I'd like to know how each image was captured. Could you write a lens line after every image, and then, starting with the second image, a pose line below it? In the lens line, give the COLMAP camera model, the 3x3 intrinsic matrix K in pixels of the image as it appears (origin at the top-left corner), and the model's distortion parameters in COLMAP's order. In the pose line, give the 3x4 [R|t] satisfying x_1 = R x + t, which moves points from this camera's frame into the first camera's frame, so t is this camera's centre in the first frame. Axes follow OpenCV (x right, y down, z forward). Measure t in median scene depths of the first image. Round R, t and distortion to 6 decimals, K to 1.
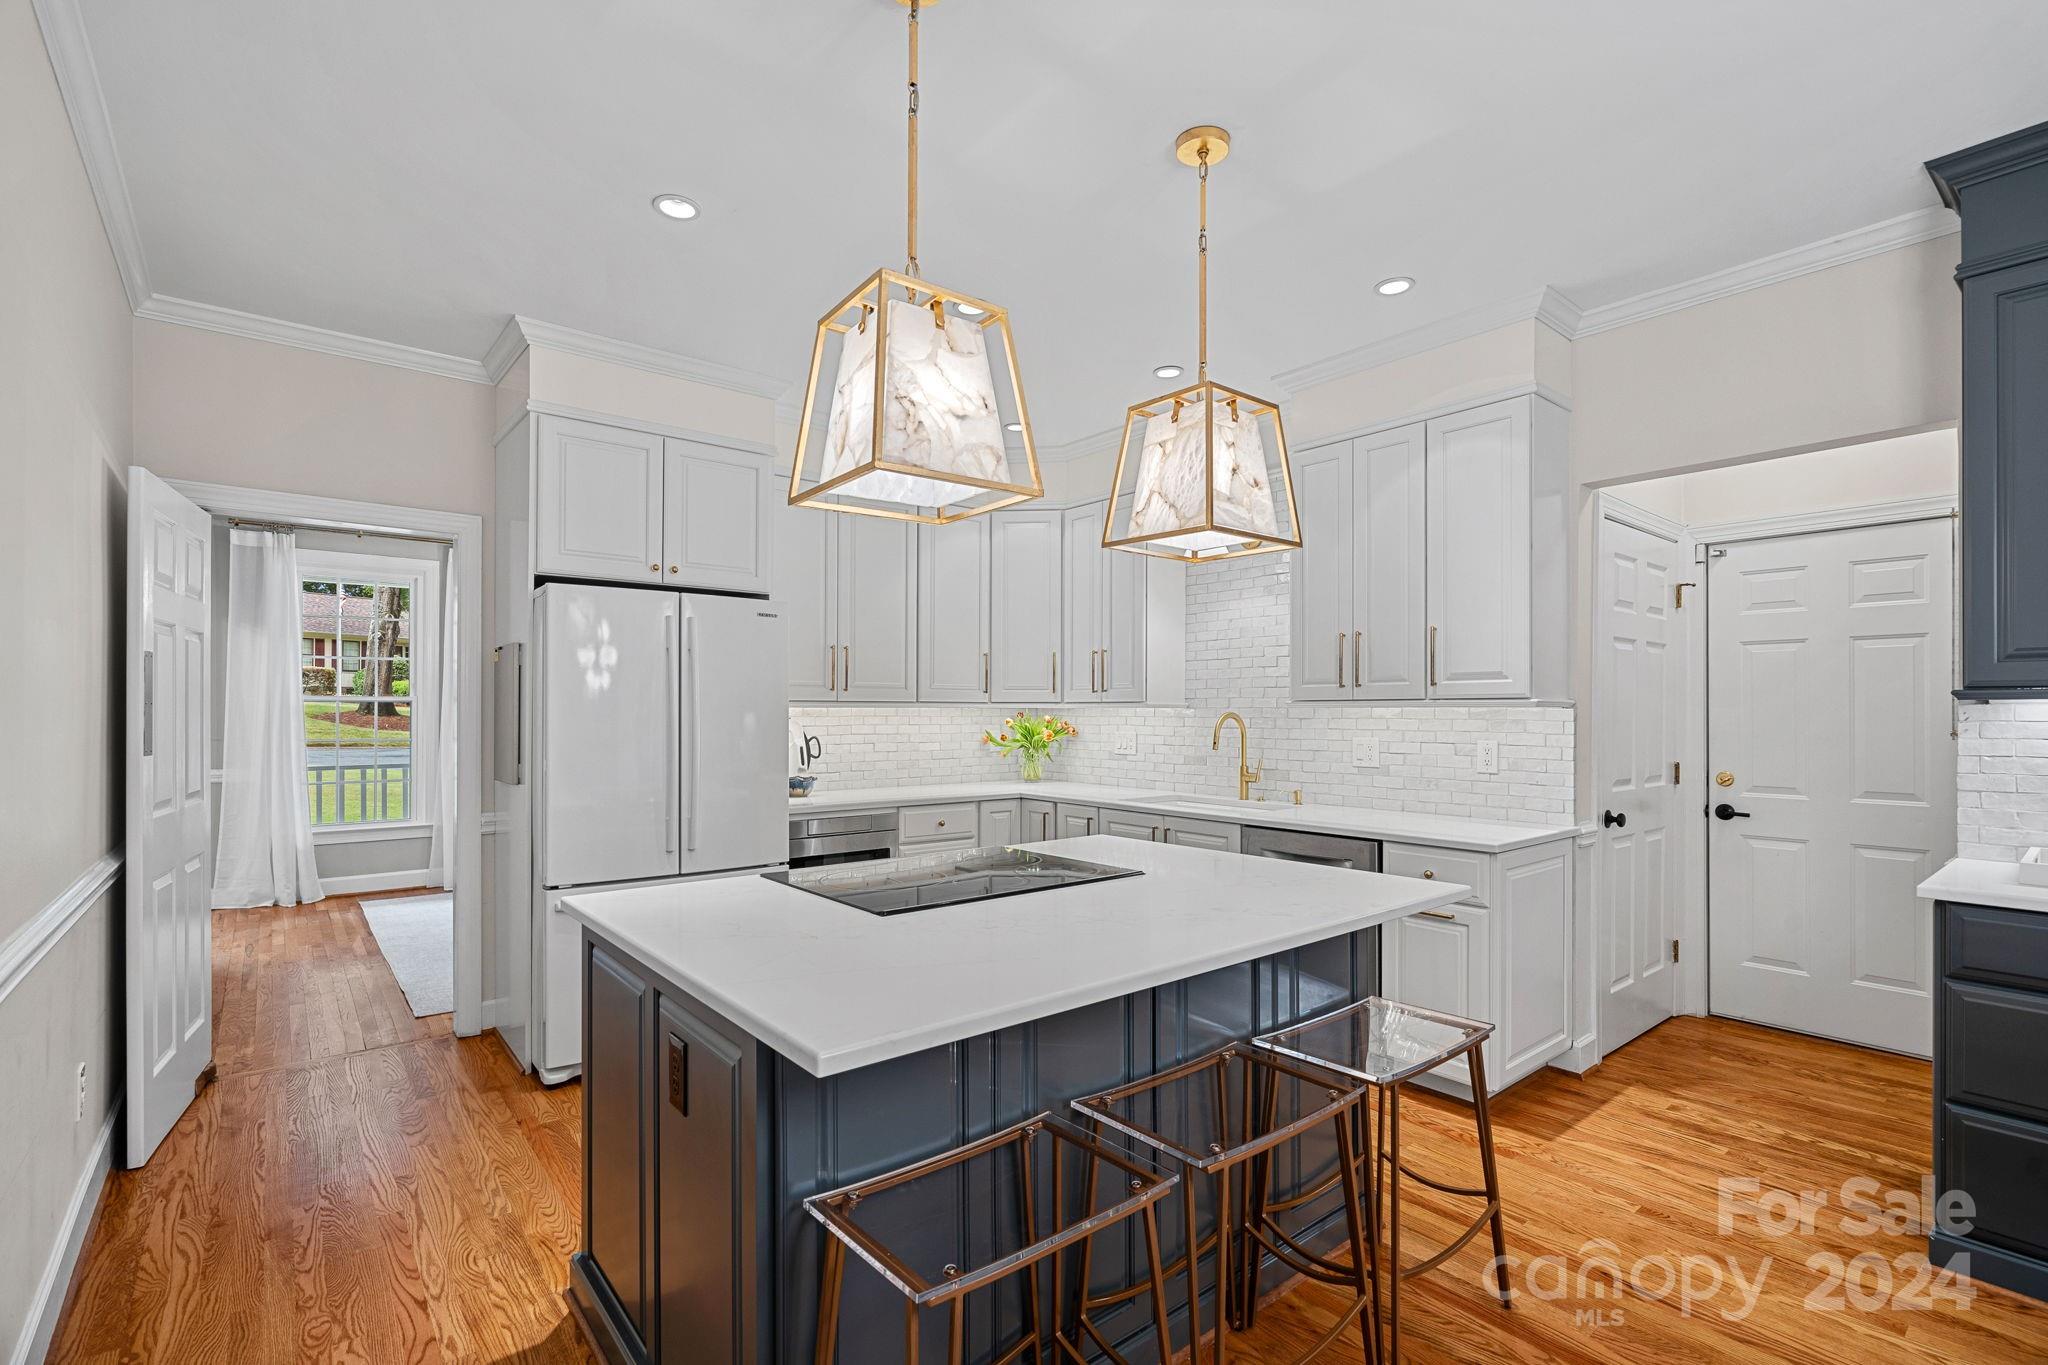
lens RADIAL K [[957.1, 0, 1020.6], [0, 957.1, 713.3], [0, 0, 1]] dist [0.001008, 0.000161]
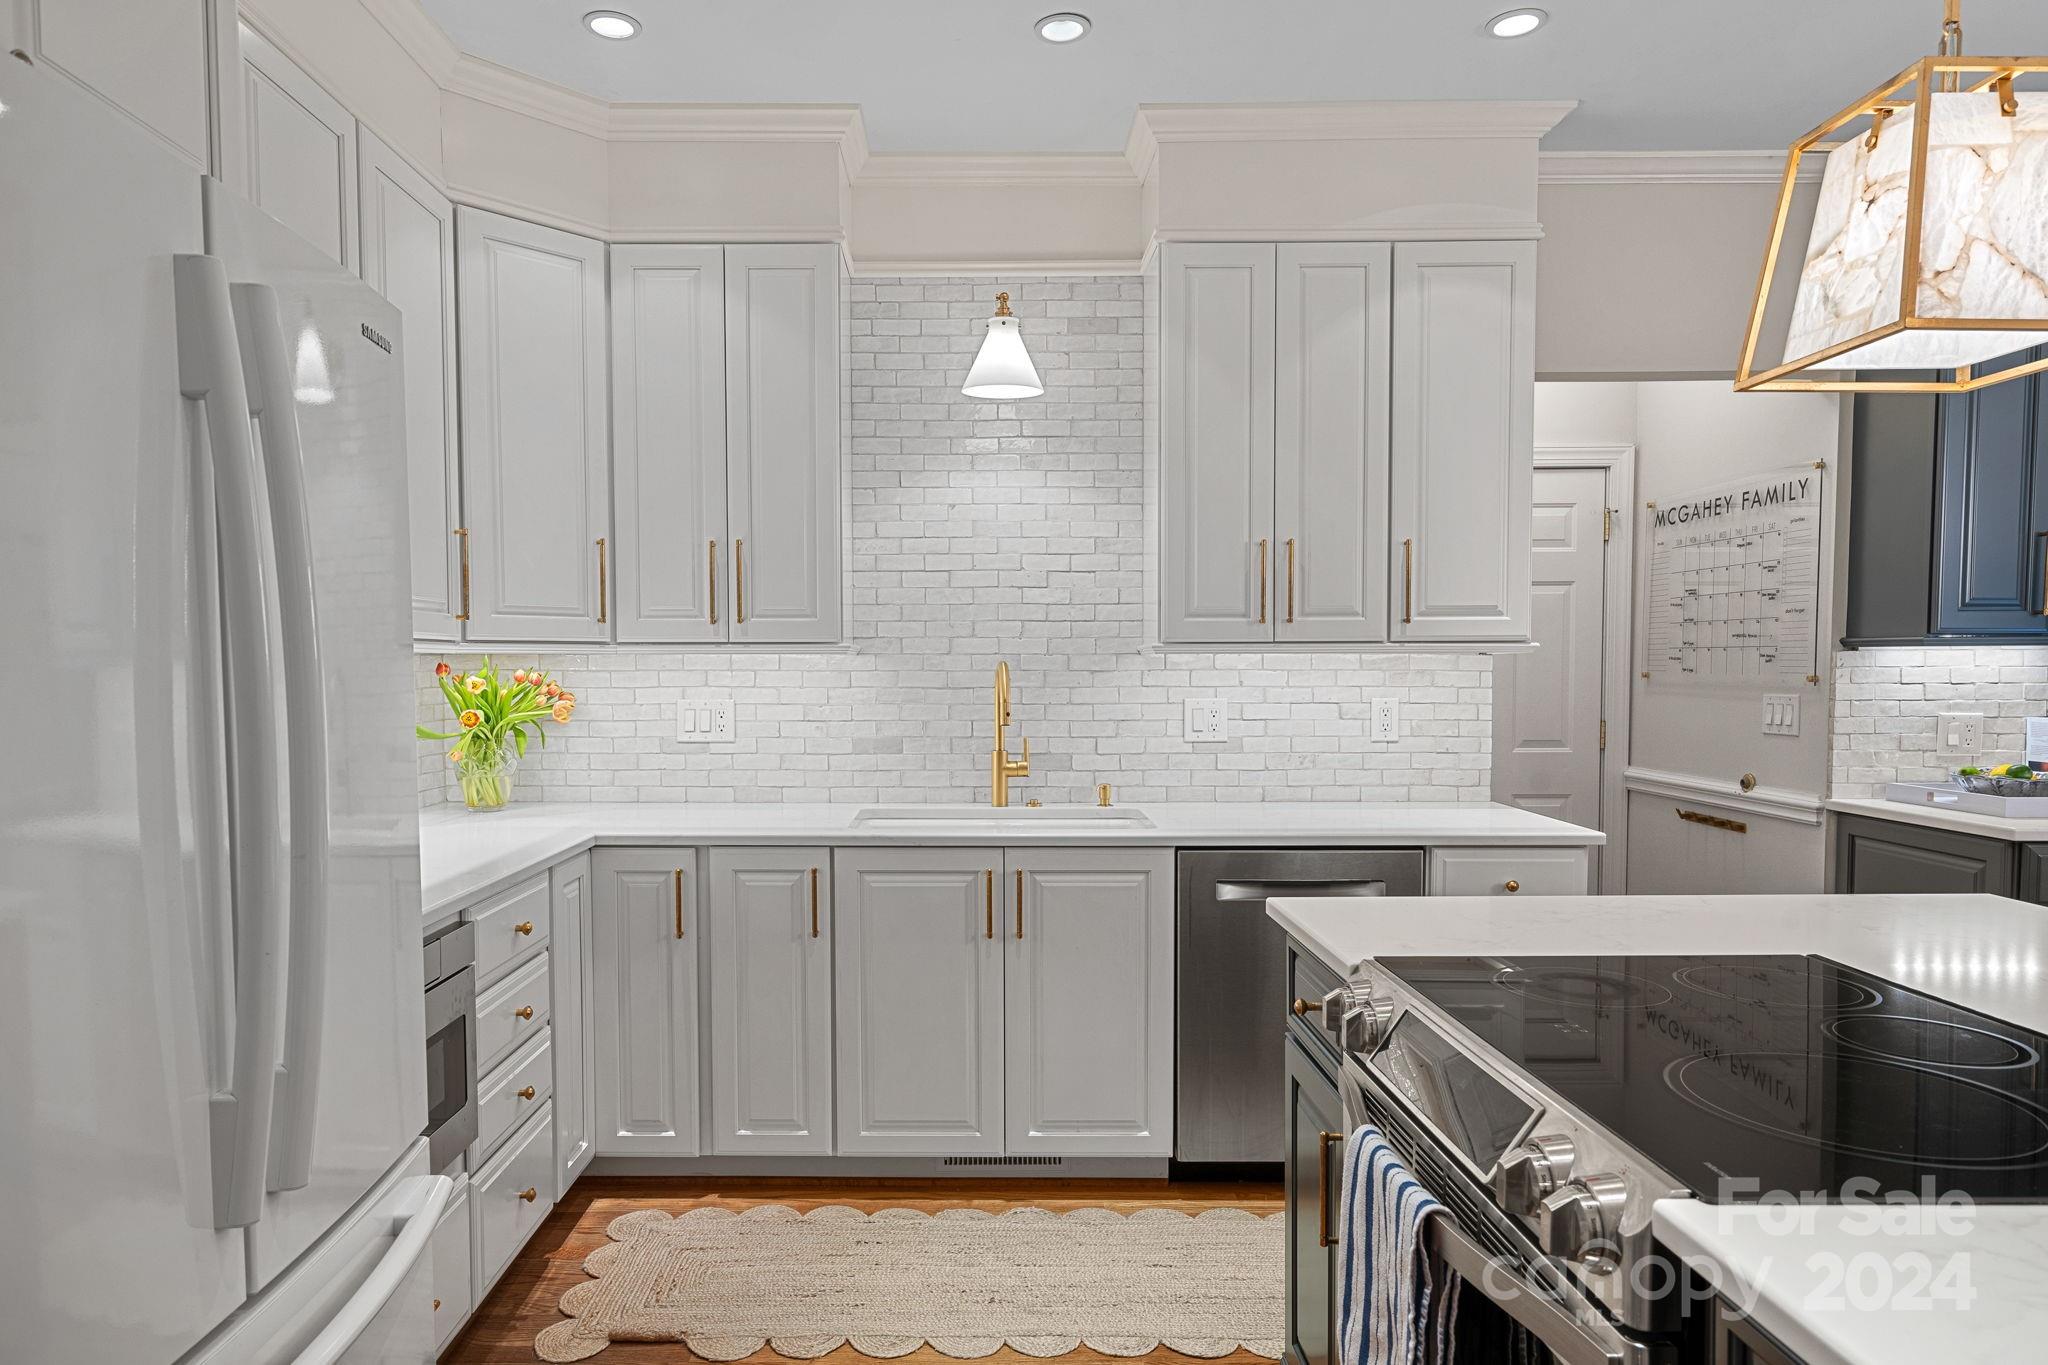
lens RADIAL K [[1267.3, 0, 1015.7], [0, 1267.3, 723.2], [0, 0, 1]] dist [0.005969, 0.001631]
pose [[0.624725, -0.040473, 0.779795, -0.460727], [0.004453, 0.998824, 0.048273, -0.000967], [-0.780832, -0.026685, 0.624171, 0.596859]]
